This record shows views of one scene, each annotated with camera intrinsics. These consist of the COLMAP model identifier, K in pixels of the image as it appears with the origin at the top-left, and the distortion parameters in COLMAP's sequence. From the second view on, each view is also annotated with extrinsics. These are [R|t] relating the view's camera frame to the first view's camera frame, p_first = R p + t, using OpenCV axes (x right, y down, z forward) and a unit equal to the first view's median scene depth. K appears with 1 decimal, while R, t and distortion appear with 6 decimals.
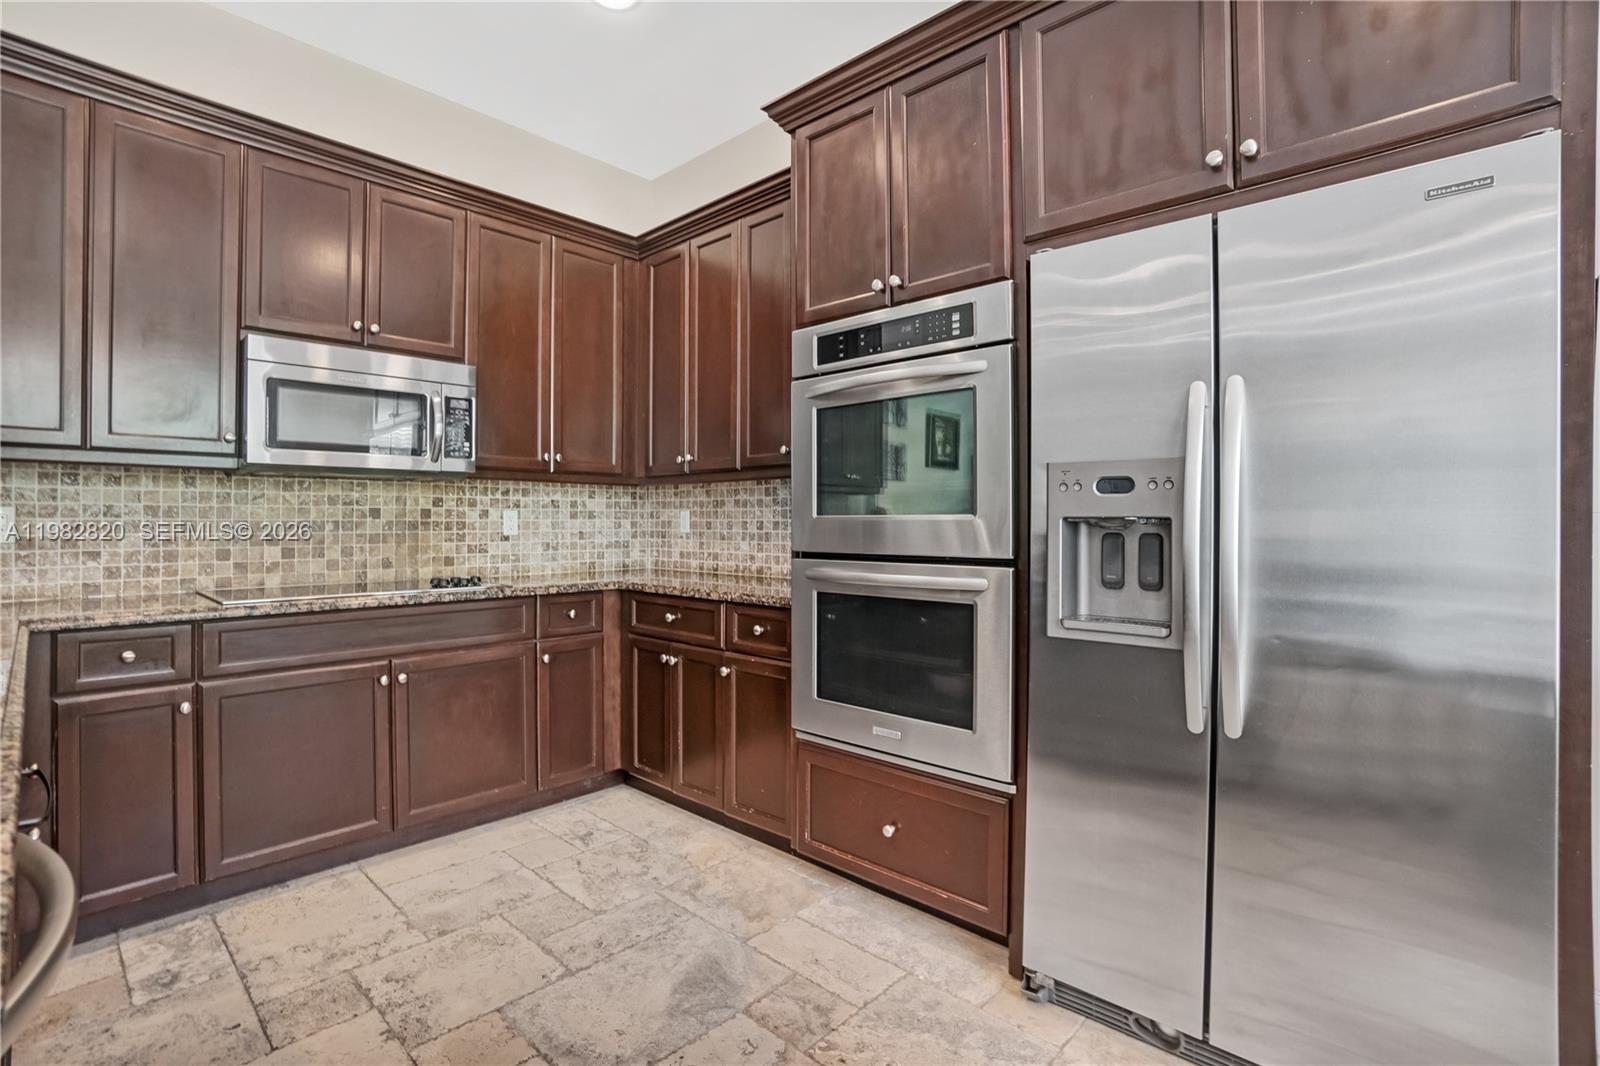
lens RADIAL K [[725.2, 0, 797.4], [0, 725.2, 522.9], [0, 0, 1]] dist [-0.043266, 0.015705]
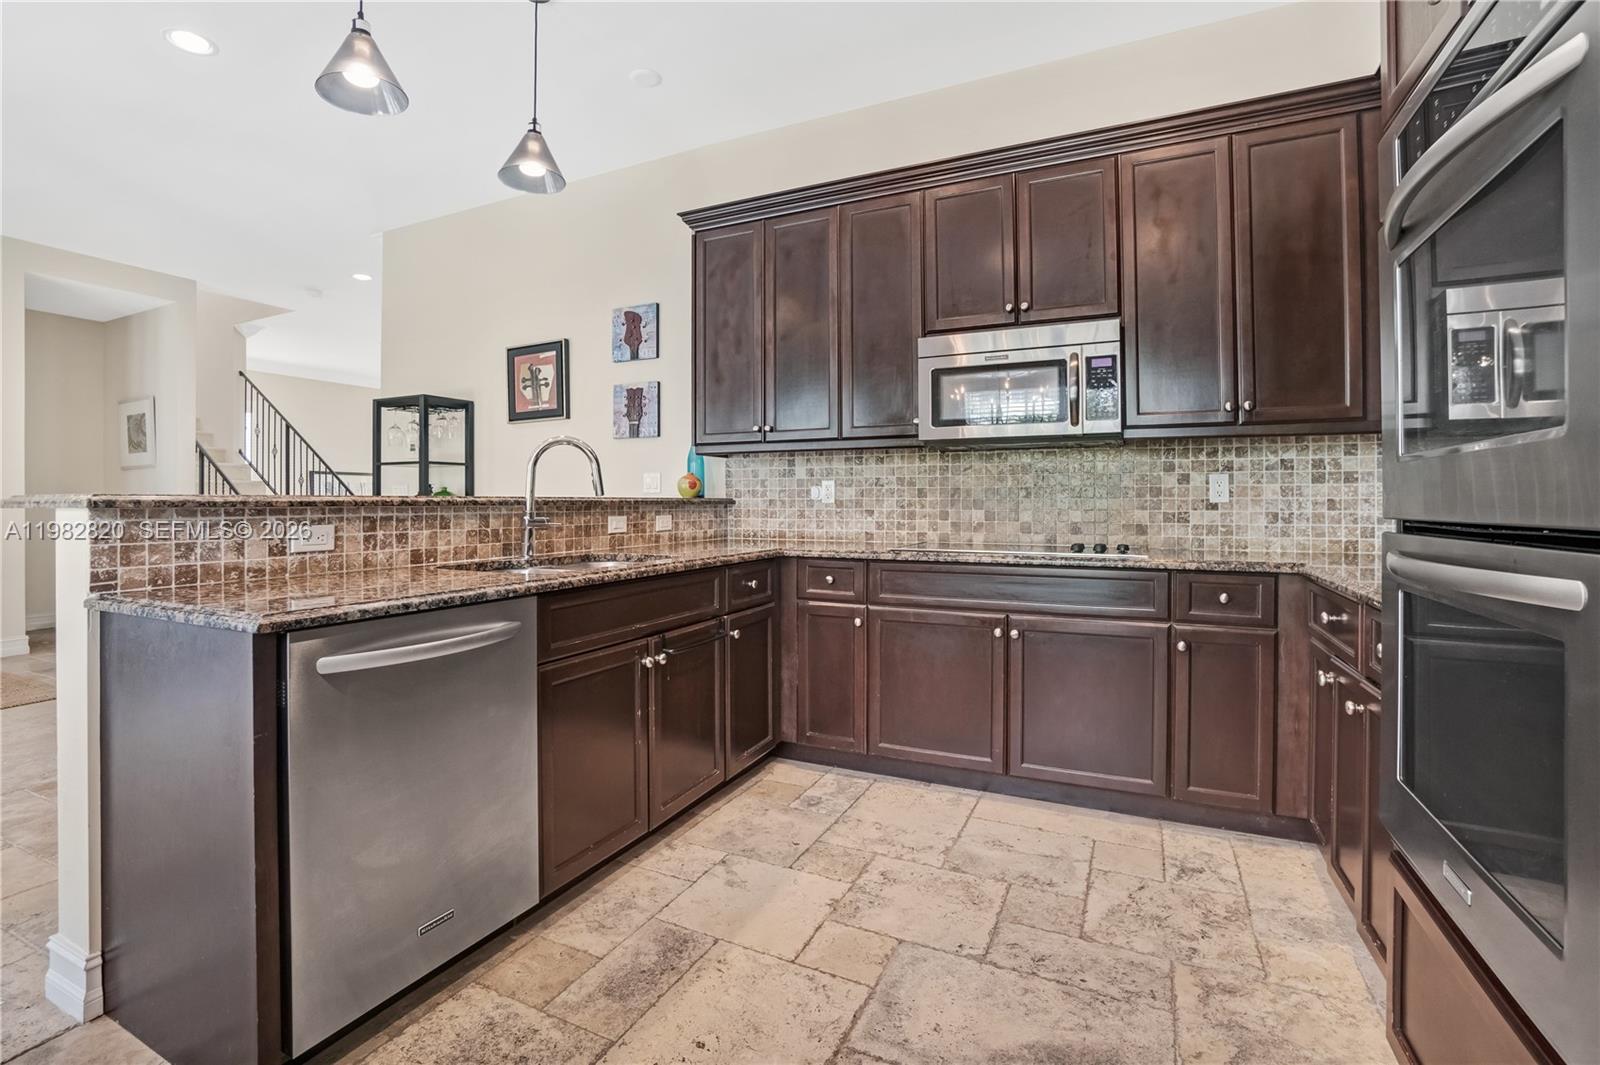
lens RADIAL K [[725.2, 0, 742.6], [0, 725.2, 500.8], [0, 0, 1]] dist [-0.043266, 0.015705]
pose [[0.306346, -0.000498, -0.951920, 0.329696], [-0.001078, 0.999999, -0.000870, 0.022311], [0.951920, 0.001292, 0.306345, 0.289530]]
